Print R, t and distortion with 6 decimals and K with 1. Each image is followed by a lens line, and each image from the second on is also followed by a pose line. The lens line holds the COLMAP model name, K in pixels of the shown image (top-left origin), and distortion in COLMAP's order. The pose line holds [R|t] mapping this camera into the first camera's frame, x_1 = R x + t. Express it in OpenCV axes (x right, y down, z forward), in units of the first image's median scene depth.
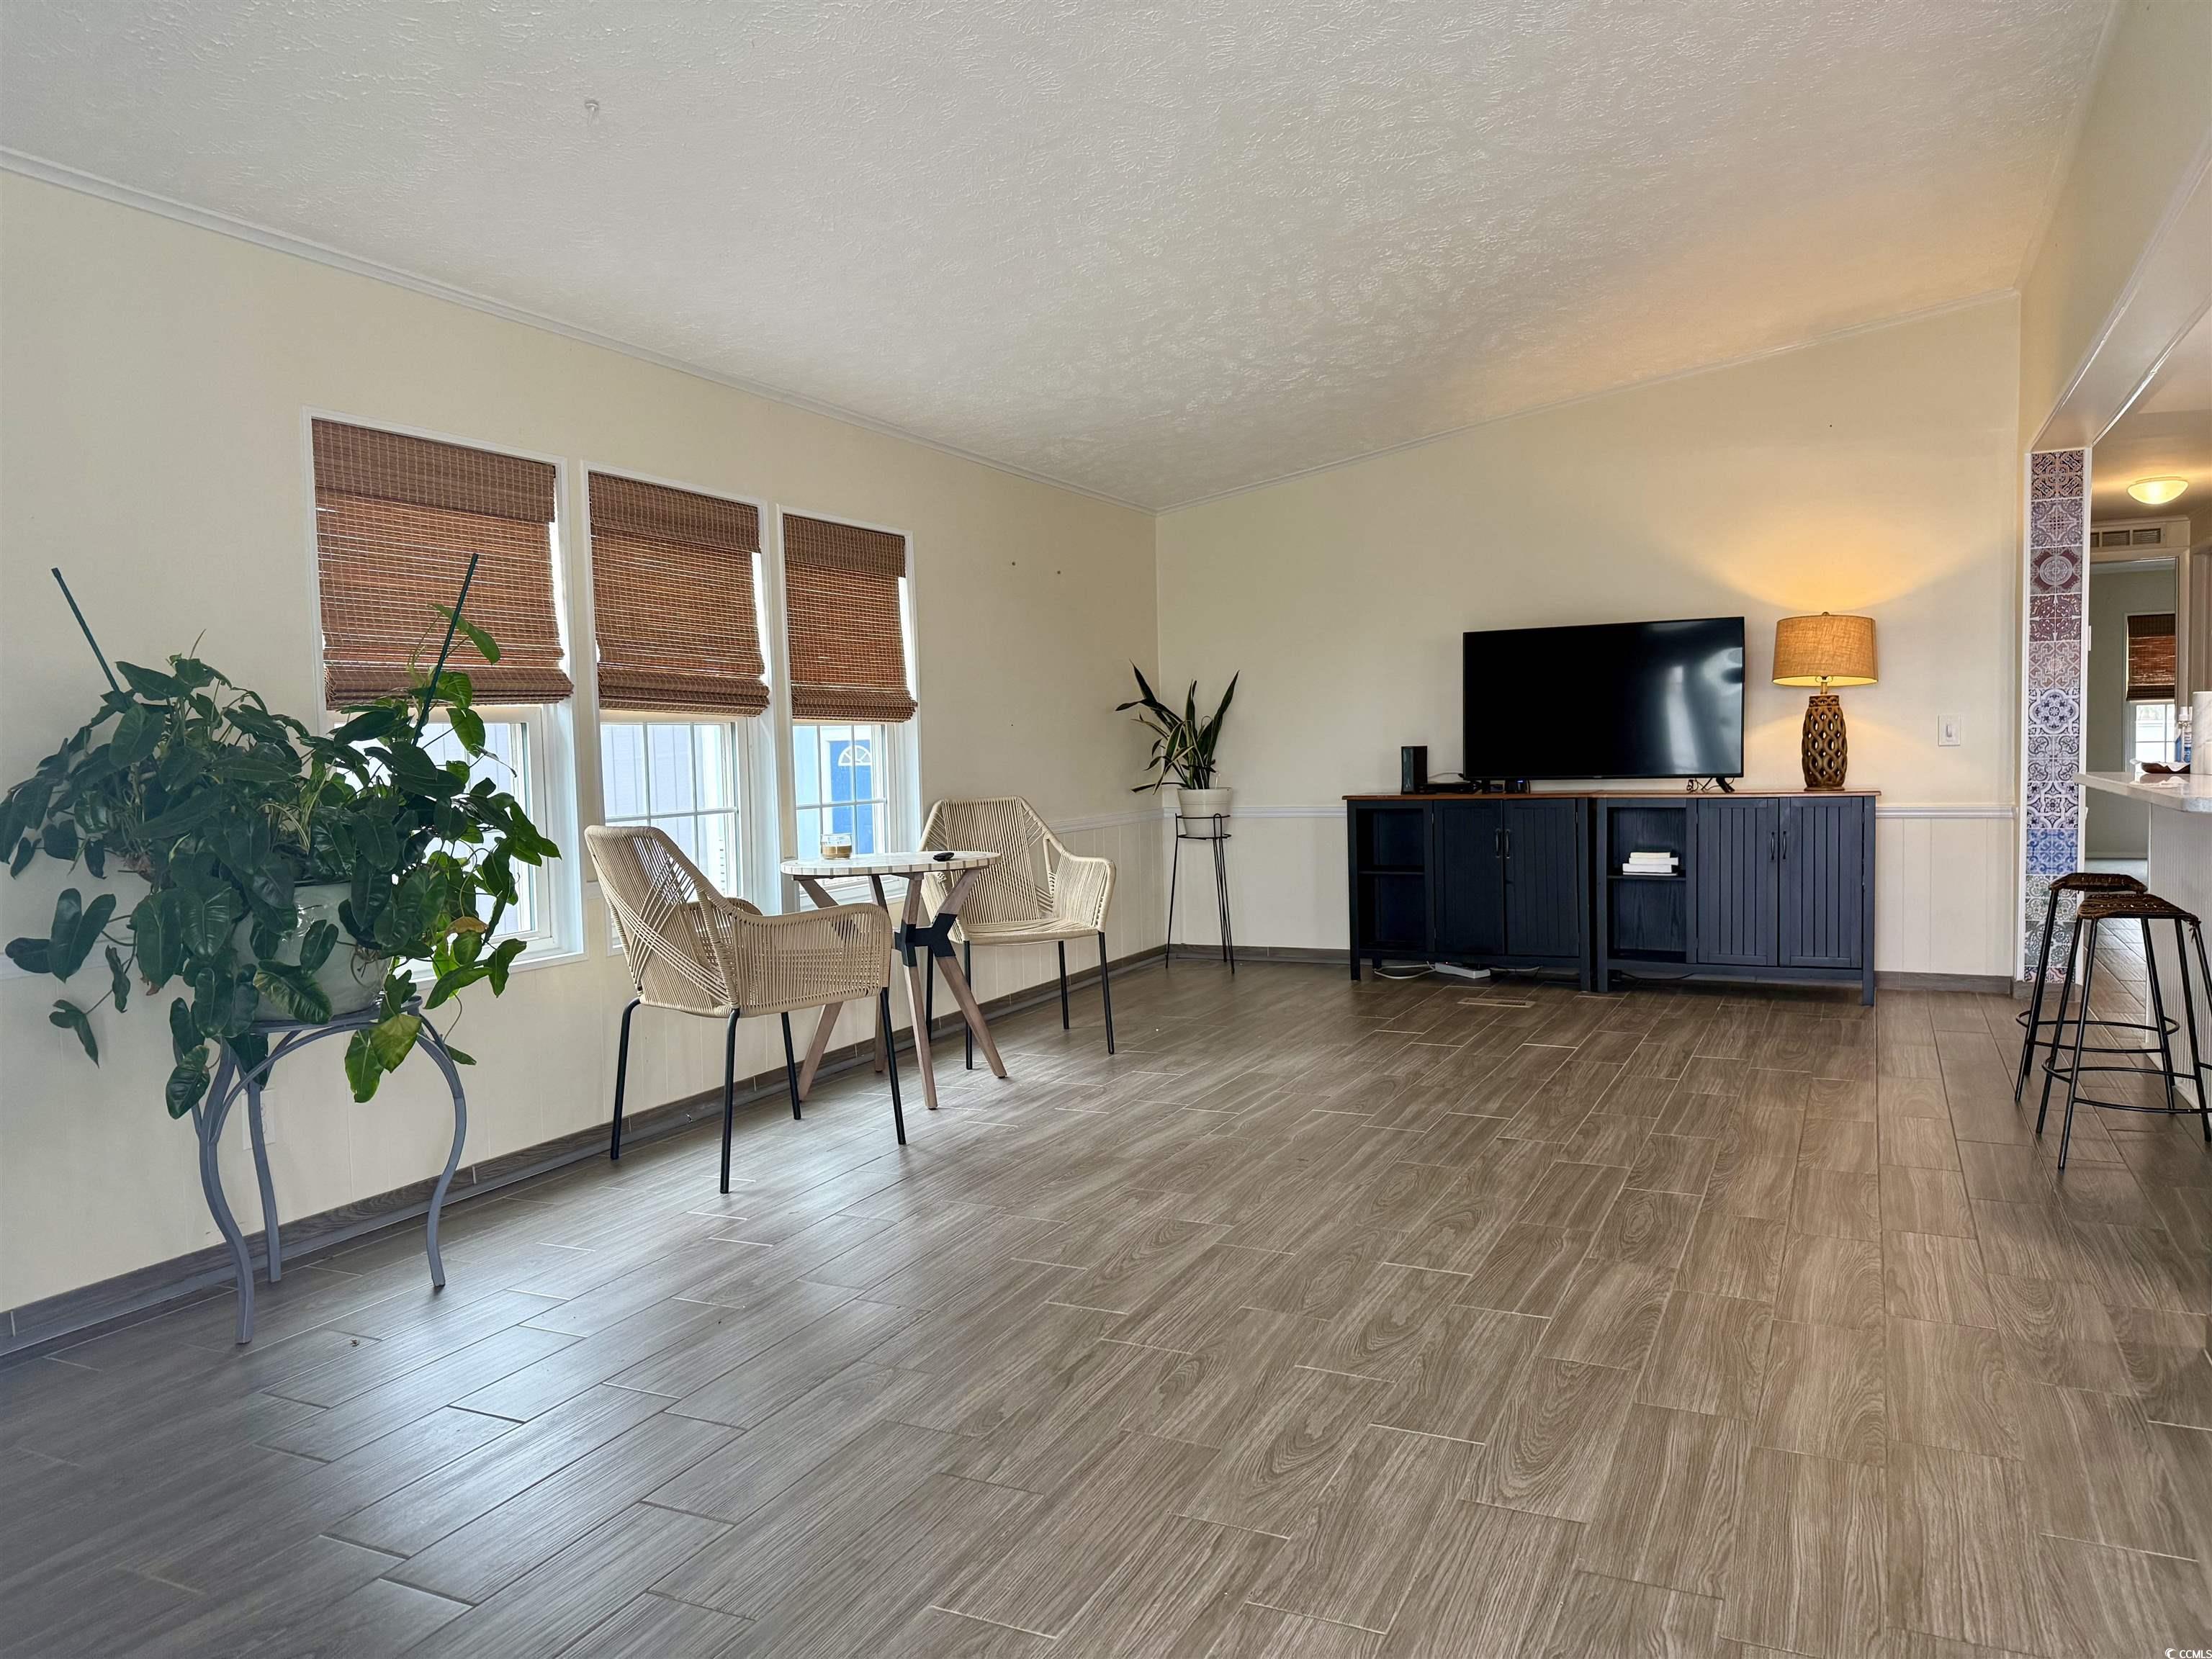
lens RADIAL K [[1548.0, 0, 1101.8], [0, 1548.0, 812.7], [0, 0, 1]] dist [0.051007, -0.067678]
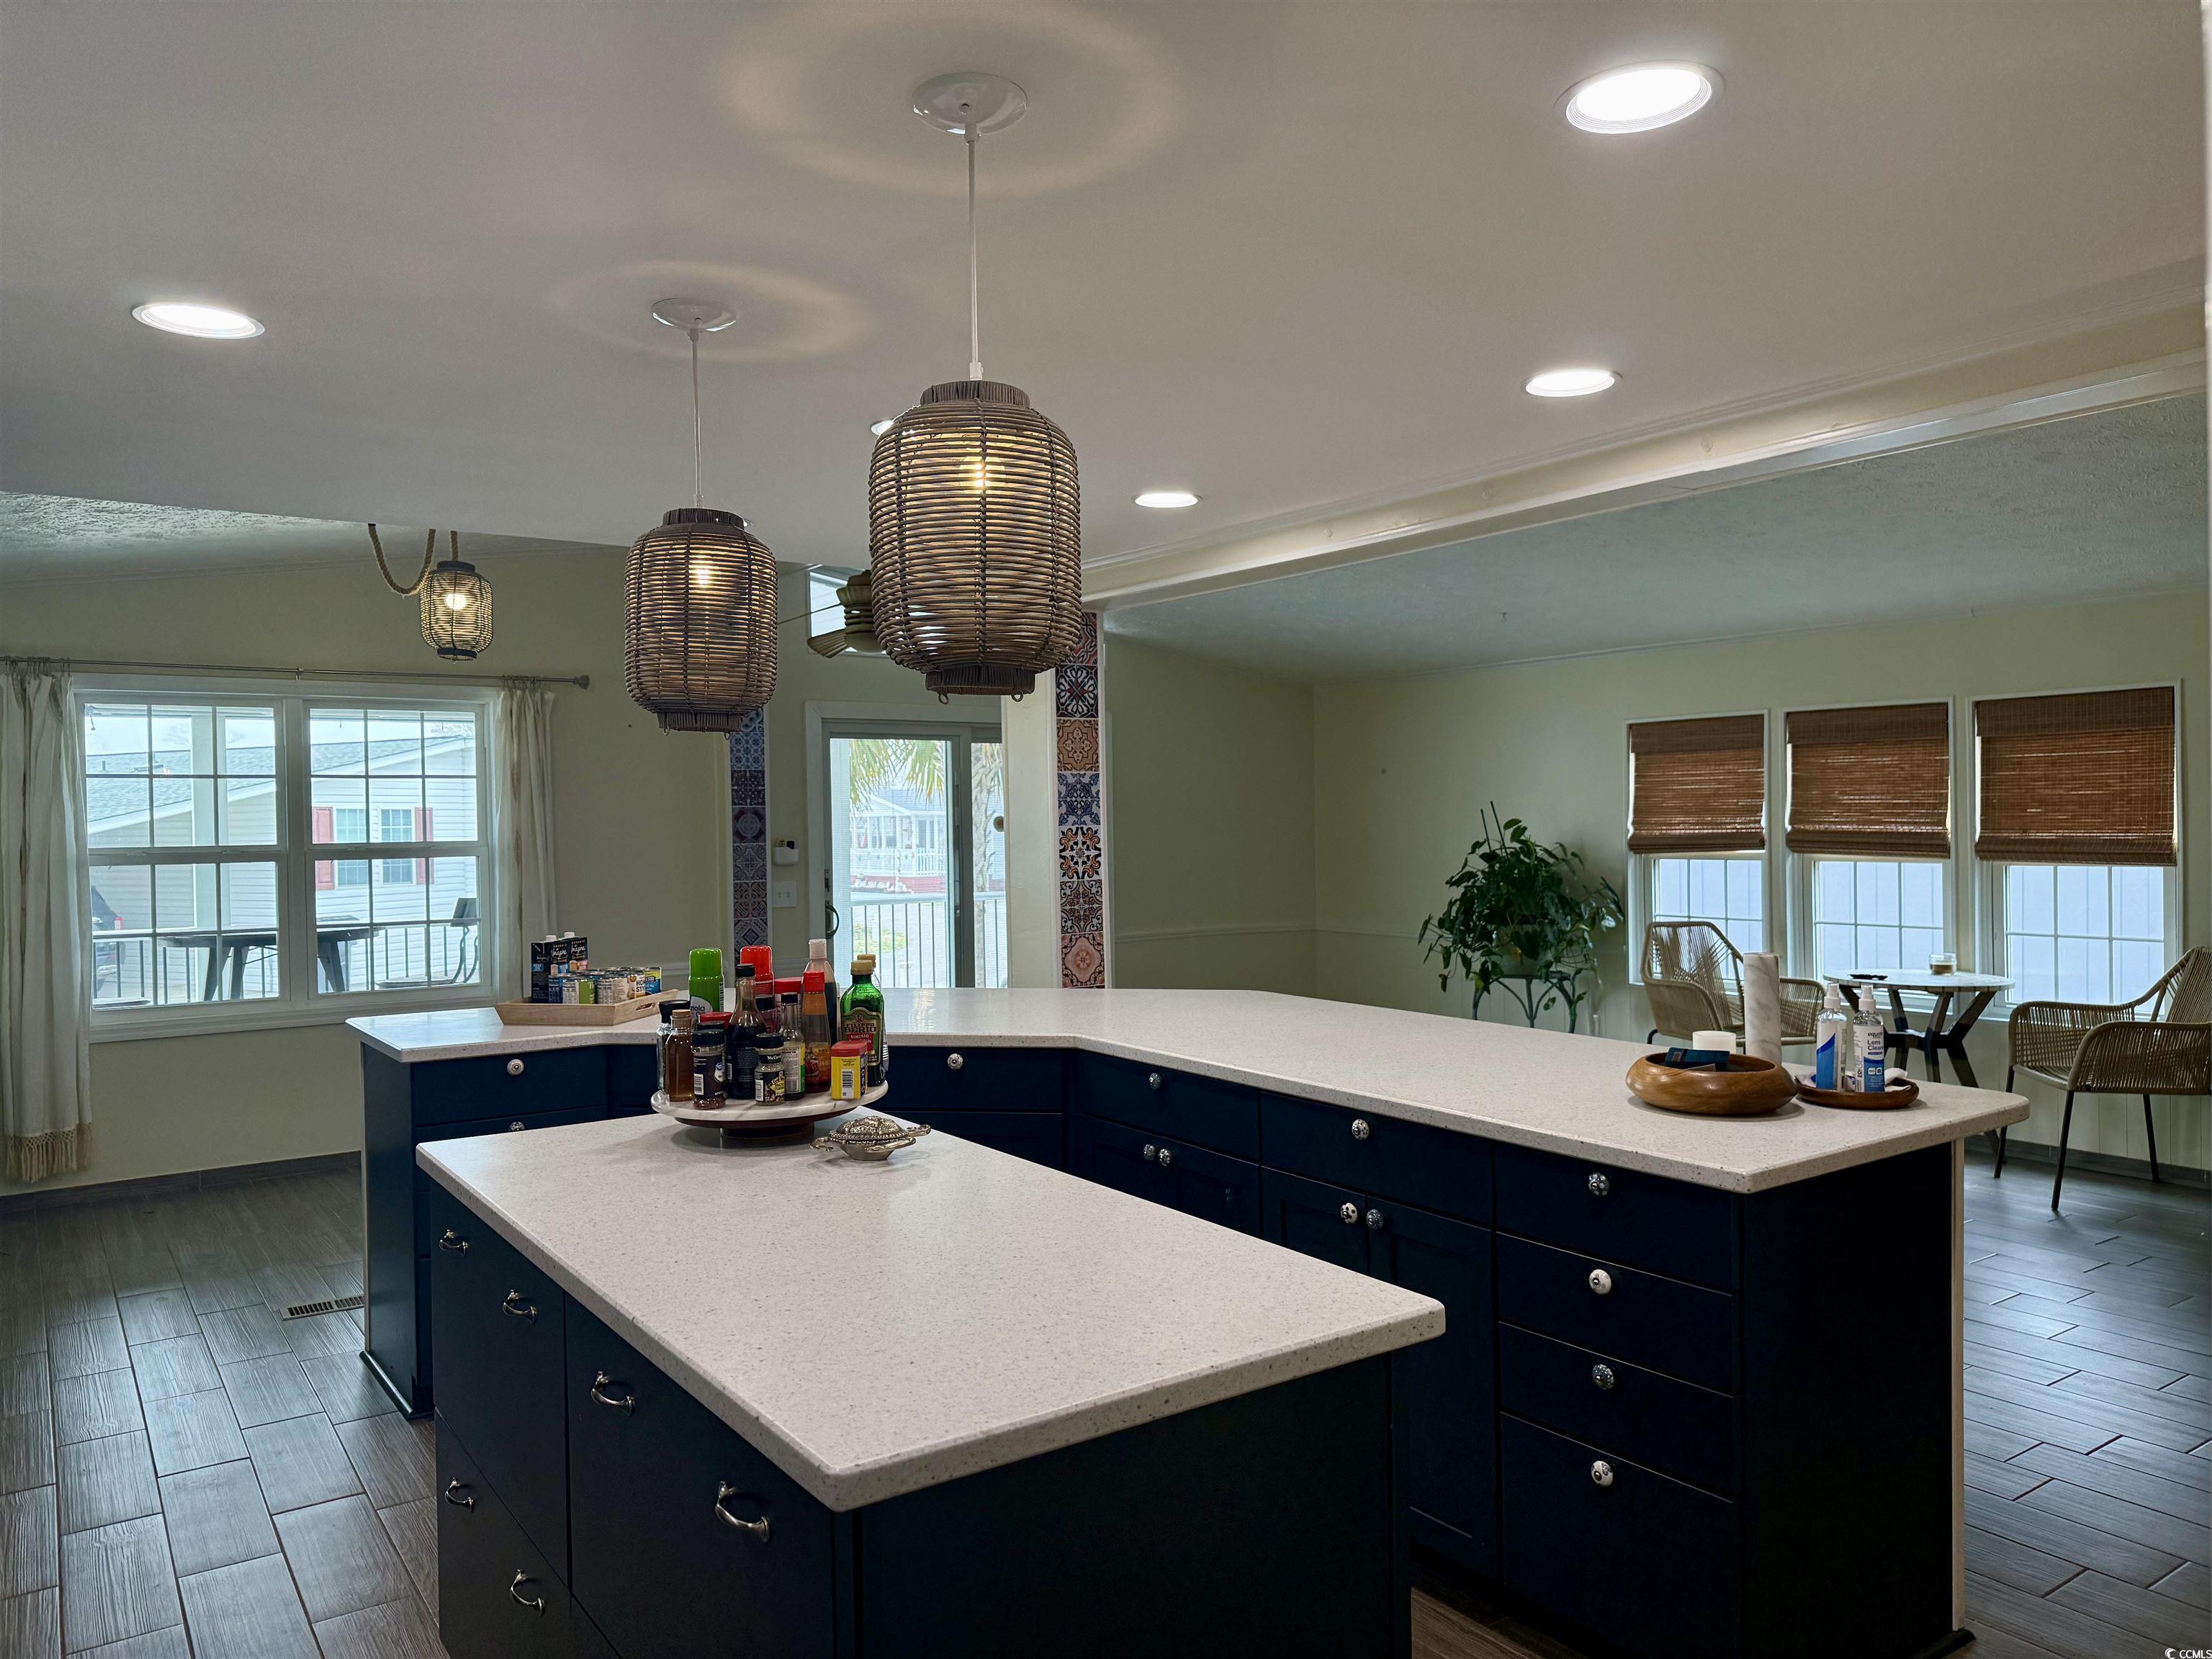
lens RADIAL K [[1548.0, 0, 1123.6], [0, 1548.0, 837.1], [0, 0, 1]] dist [0.051007, -0.067678]
pose [[-0.479382, 0.039925, -0.876697, 1.290371], [-0.016137, 0.998395, 0.054291, -0.143671], [0.877458, 0.040174, -0.477969, 1.031198]]
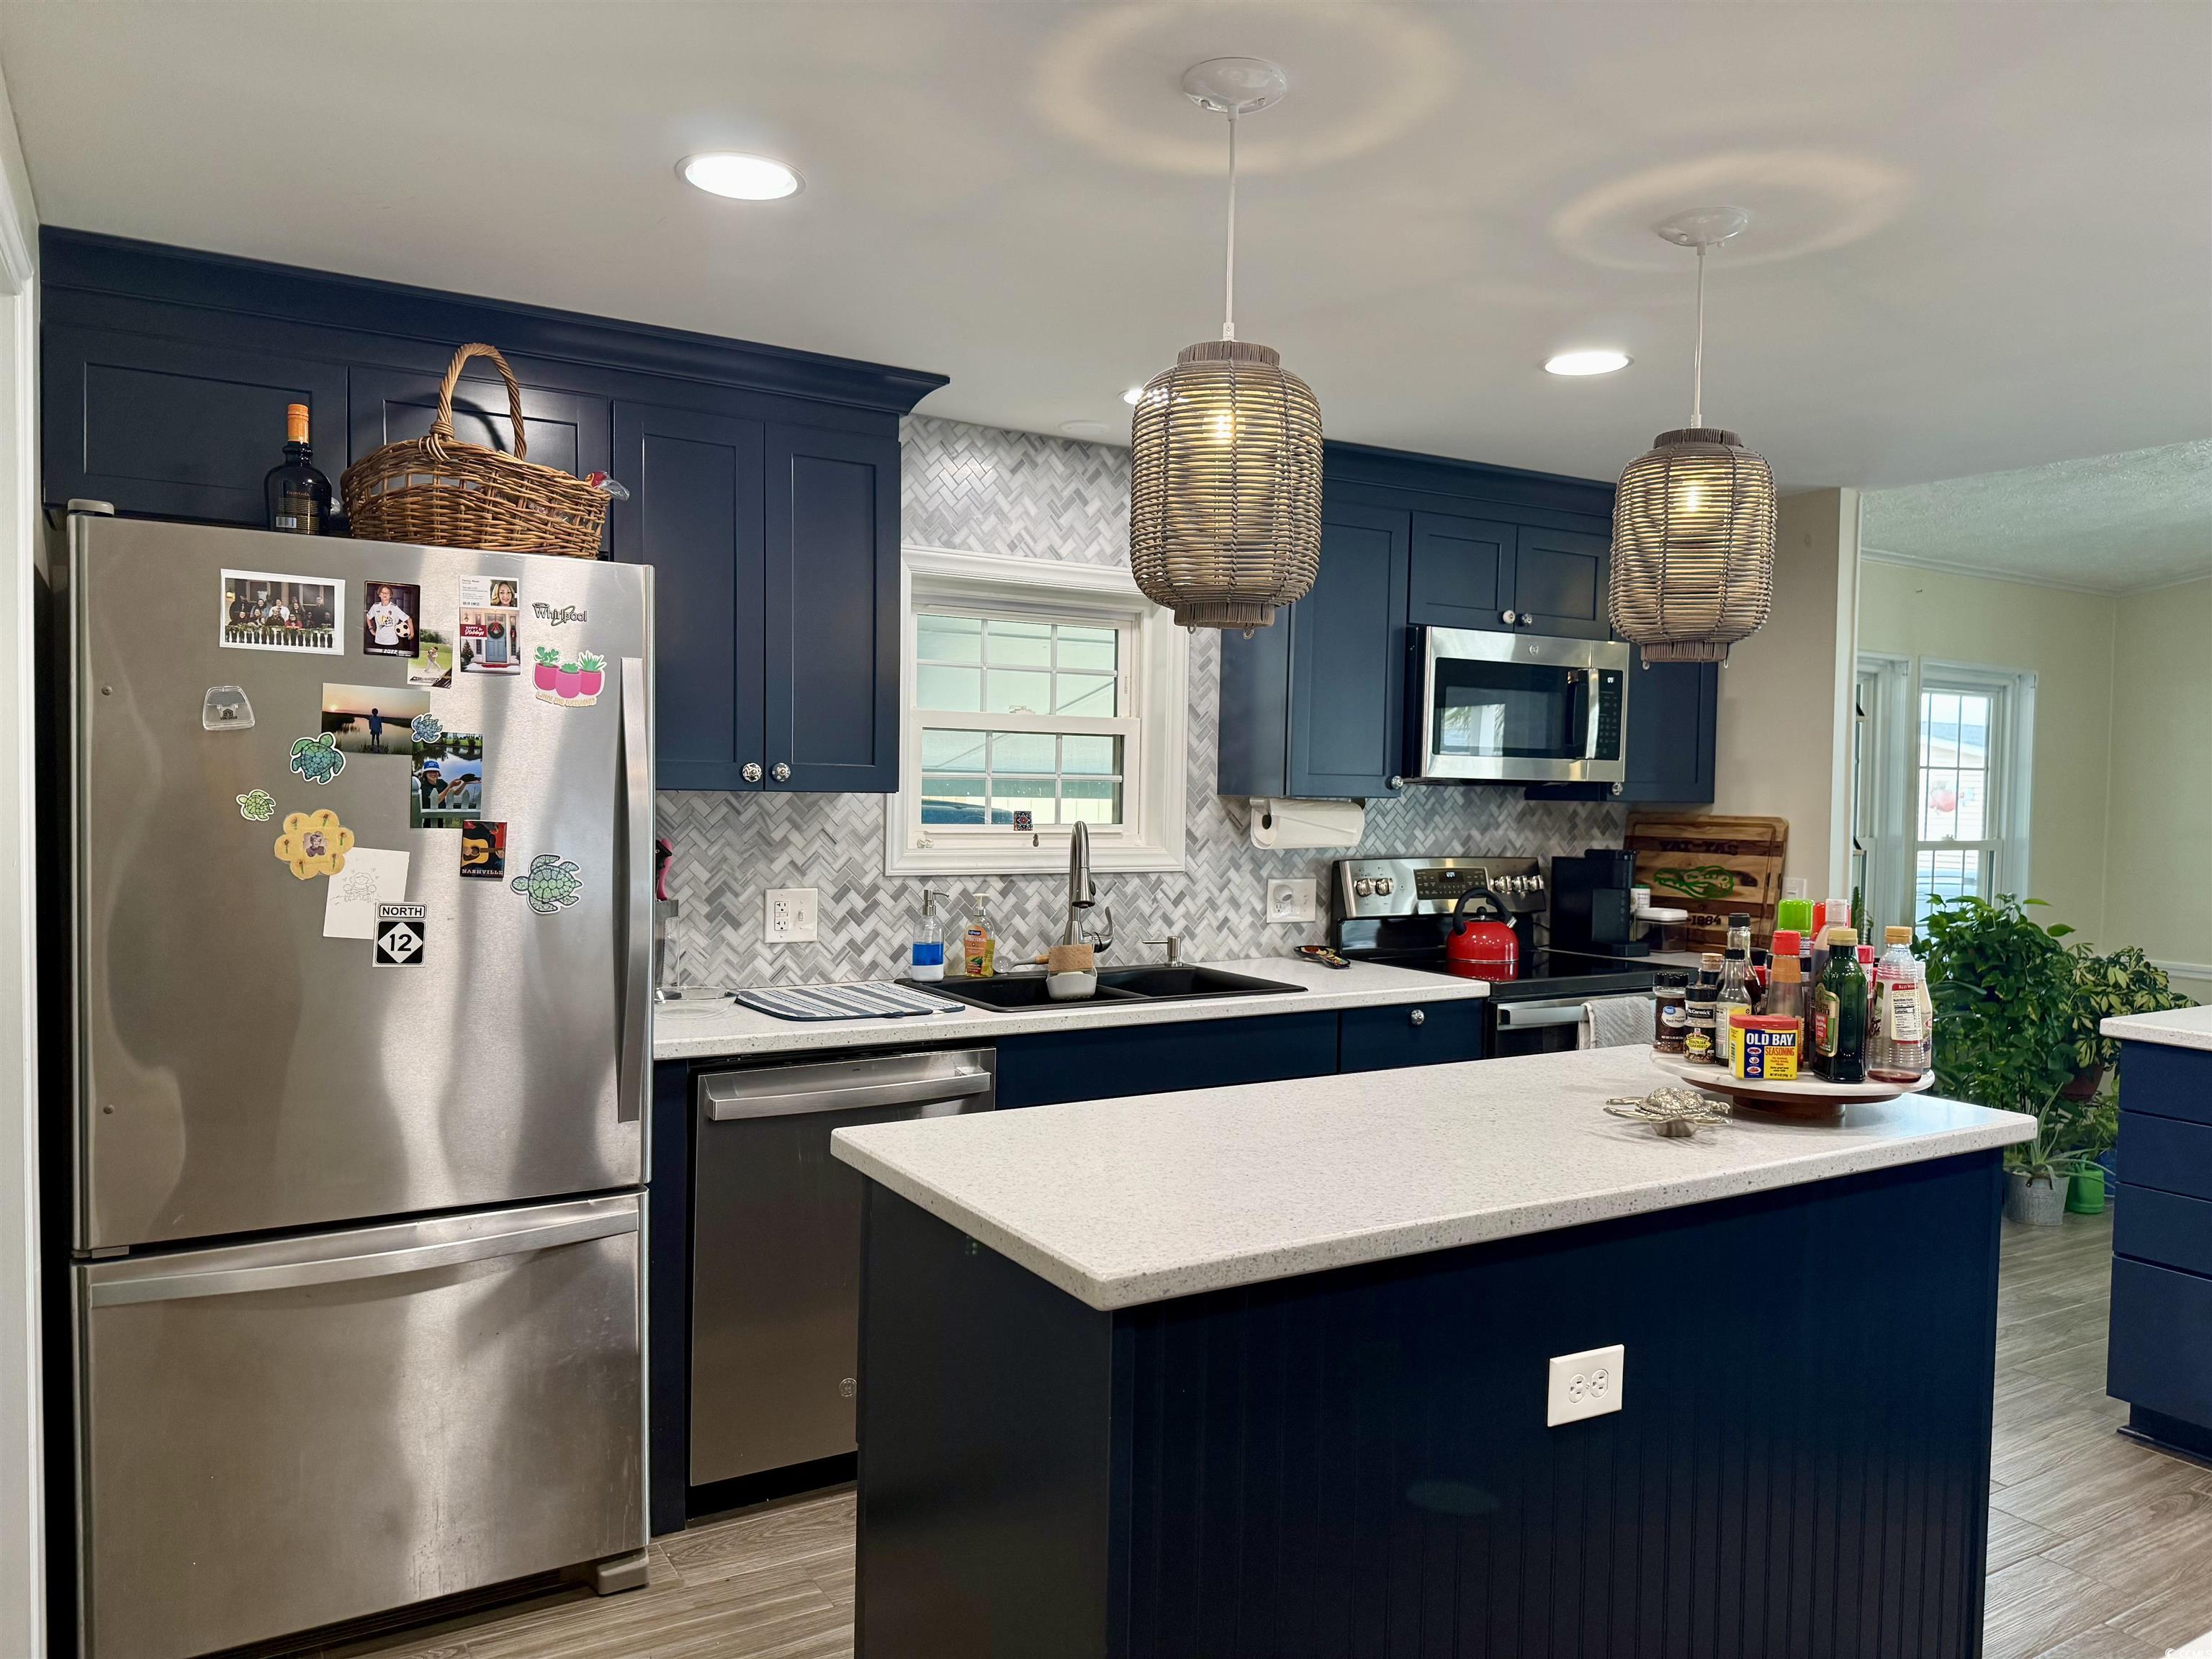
lens RADIAL K [[1548.0, 0, 1078.8], [0, 1548.0, 837.8], [0, 0, 1]] dist [0.051007, -0.067678]
pose [[-0.834223, -0.010892, 0.551320, 0.820900], [0.026327, 0.997878, 0.059551, -0.128643], [-0.550798, 0.064193, -0.832166, 1.176086]]
